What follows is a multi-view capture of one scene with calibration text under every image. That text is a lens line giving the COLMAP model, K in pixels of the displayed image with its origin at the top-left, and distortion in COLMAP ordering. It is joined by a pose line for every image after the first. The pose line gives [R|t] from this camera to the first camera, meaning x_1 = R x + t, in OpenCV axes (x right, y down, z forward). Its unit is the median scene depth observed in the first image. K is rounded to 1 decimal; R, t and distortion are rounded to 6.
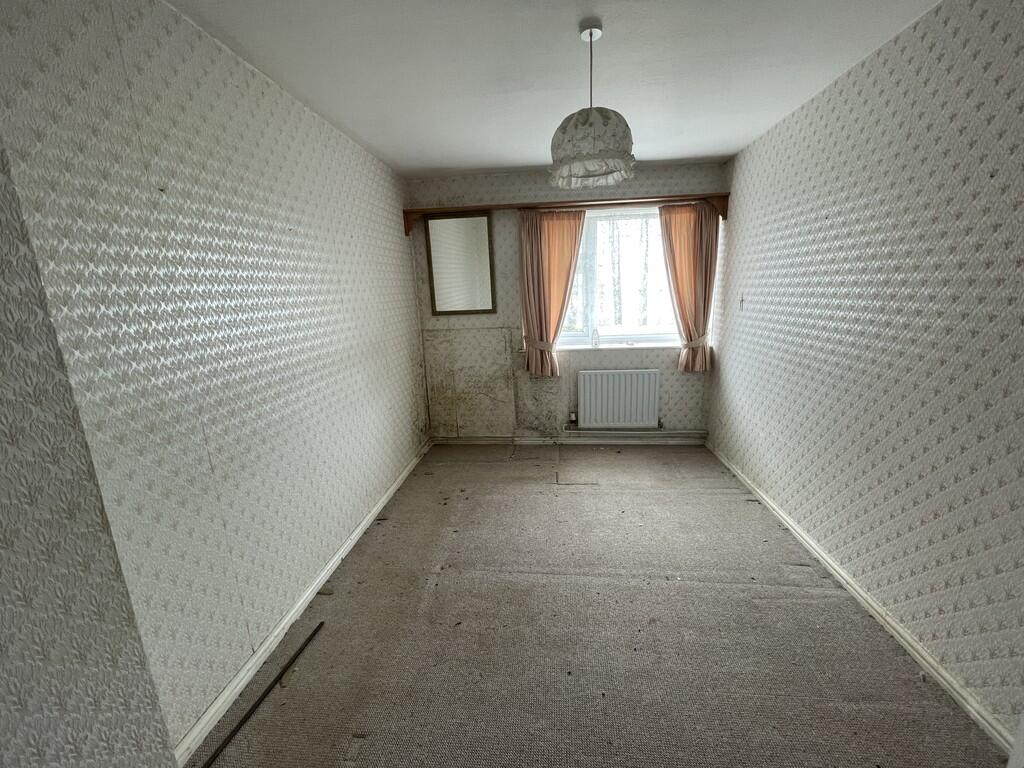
lens RADIAL K [[415.5, 0, 512.8], [0, 415.5, 383.9], [0, 0, 1]] dist [-0.001016, 0.000157]
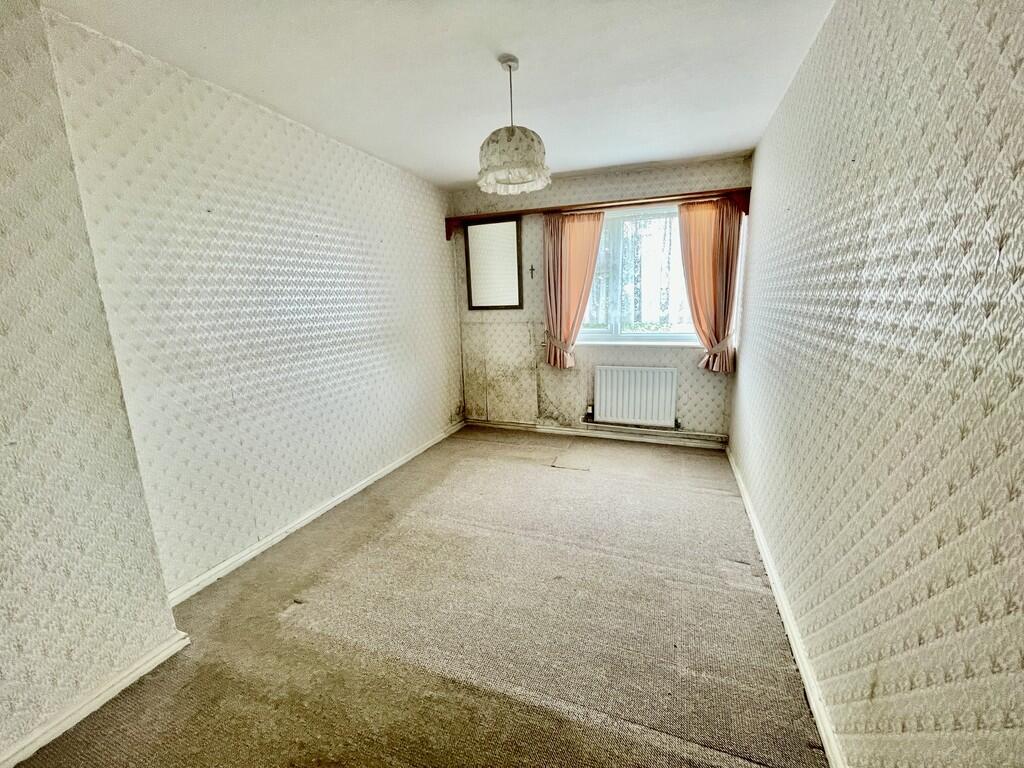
lens RADIAL K [[415.5, 0, 511.4], [0, 415.5, 382.7], [0, 0, 1]] dist [-0.001016, 0.000157]
pose [[0.962681, 0.064482, -0.262846, 0.228395], [-0.068568, 0.997626, -0.006394, 0.032155], [0.261810, 0.024178, 0.964817, -0.055970]]
